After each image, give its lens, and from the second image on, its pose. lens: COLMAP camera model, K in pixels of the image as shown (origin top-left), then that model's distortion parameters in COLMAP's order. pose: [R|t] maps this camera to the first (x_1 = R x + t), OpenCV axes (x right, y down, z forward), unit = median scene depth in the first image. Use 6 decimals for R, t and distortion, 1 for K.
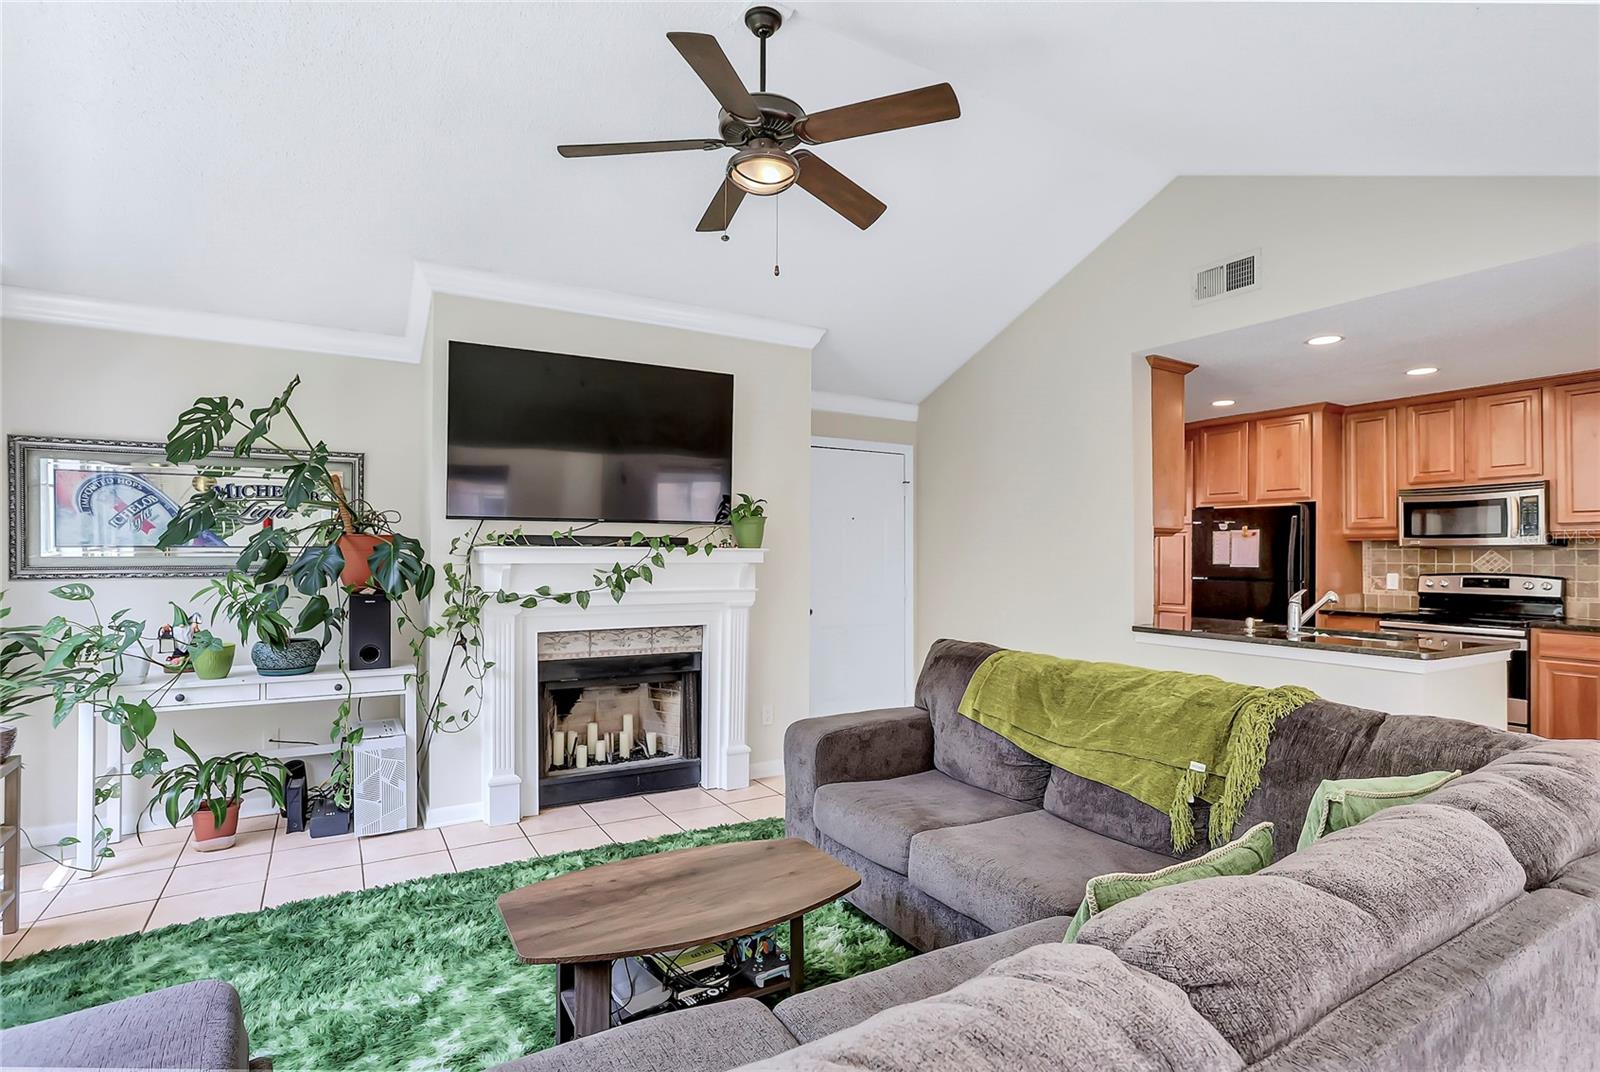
lens RADIAL K [[798.4, 0, 815.7], [0, 798.4, 548.9], [0, 0, 1]] dist [-0.014892, 0.011375]
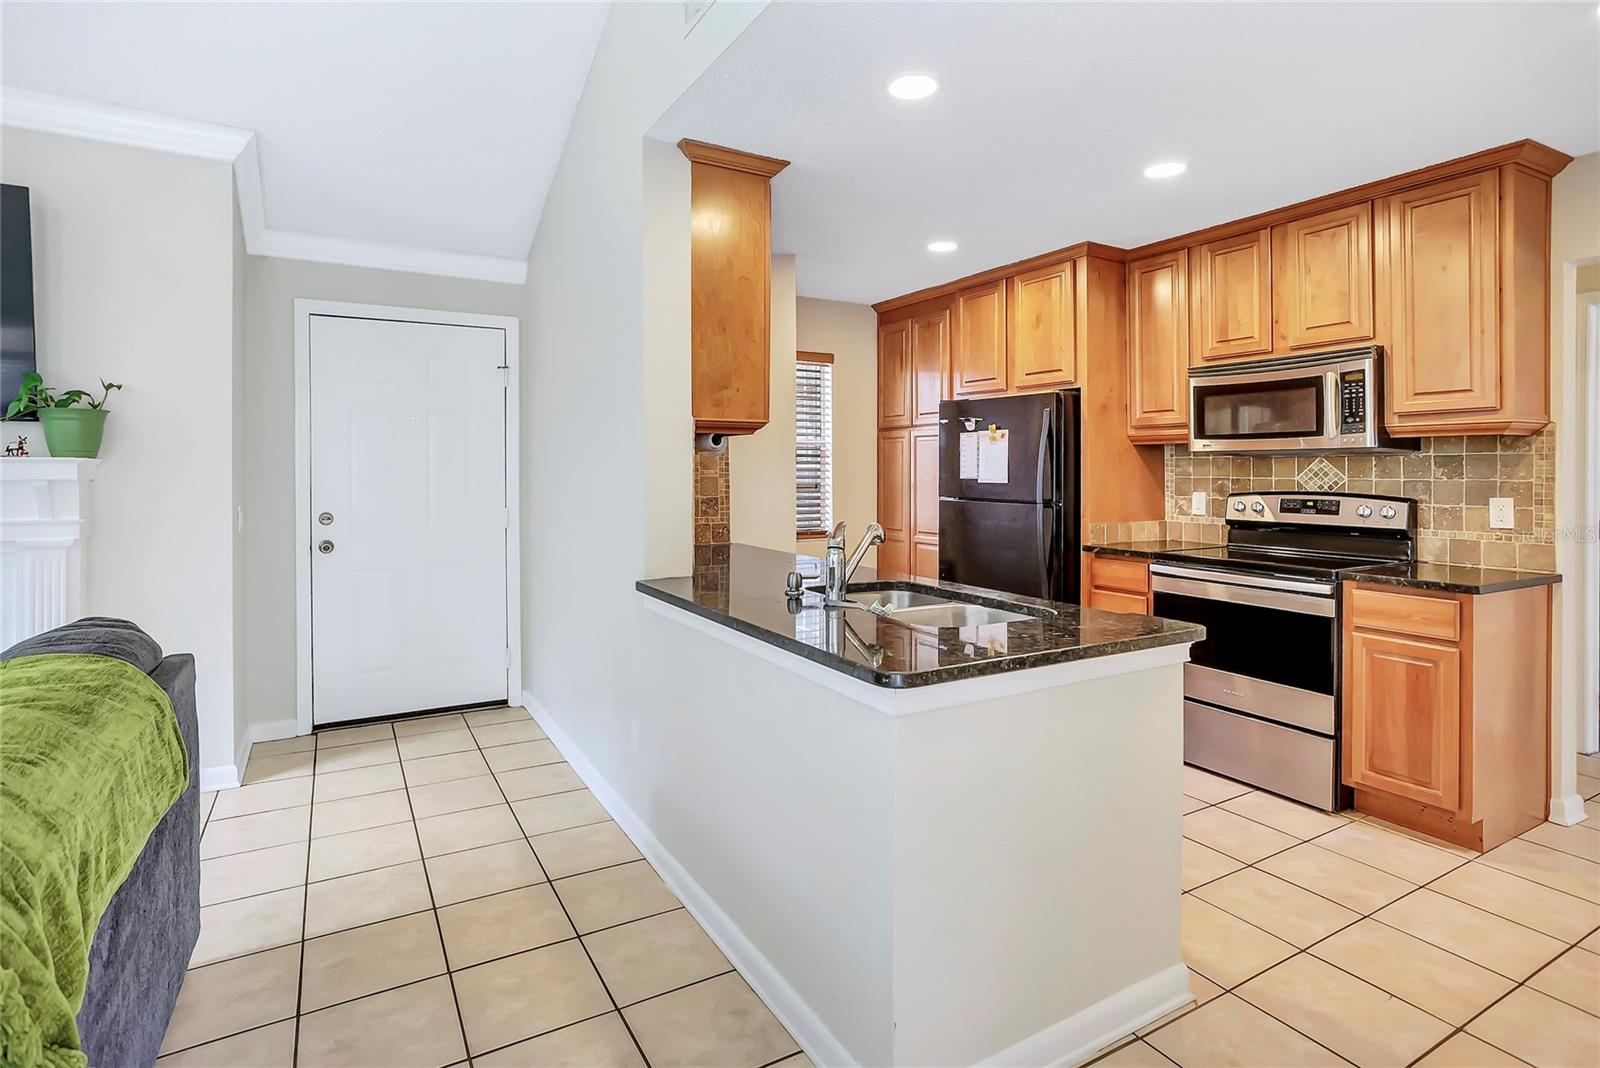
lens RADIAL K [[798.4, 0, 812.2], [0, 798.4, 462.9], [0, 0, 1]] dist [-0.014892, 0.011375]
pose [[0.998689, -0.004062, -0.051028, 0.453307], [0.004071, 0.999992, 0.000065, 0.004592], [0.051027, -0.000273, 0.998697, 0.312634]]
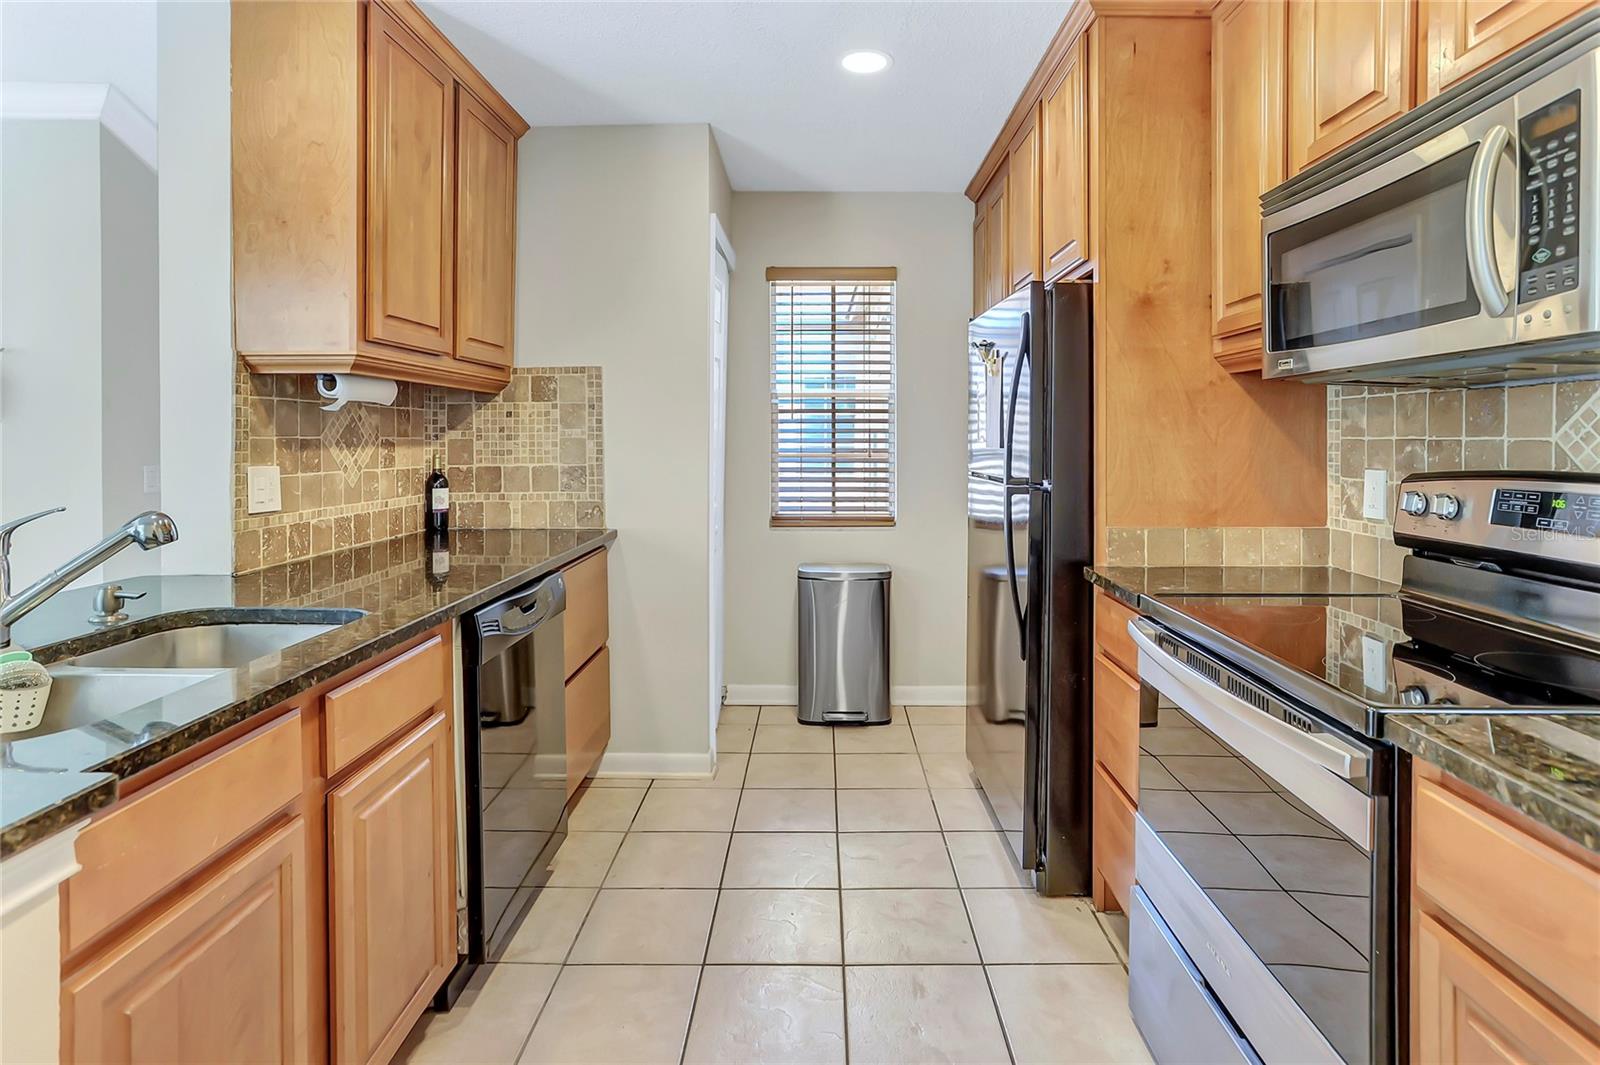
lens RADIAL K [[845.6, 0, 797.5], [0, 845.6, 443.1], [0, 0, 1]] dist [-0.004580, 0.002788]
pose [[0.834447, -0.002882, -0.551081, 0.763486], [0.010364, 0.999892, 0.010464, 0.015301], [0.550991, -0.014443, 0.834386, 0.628904]]
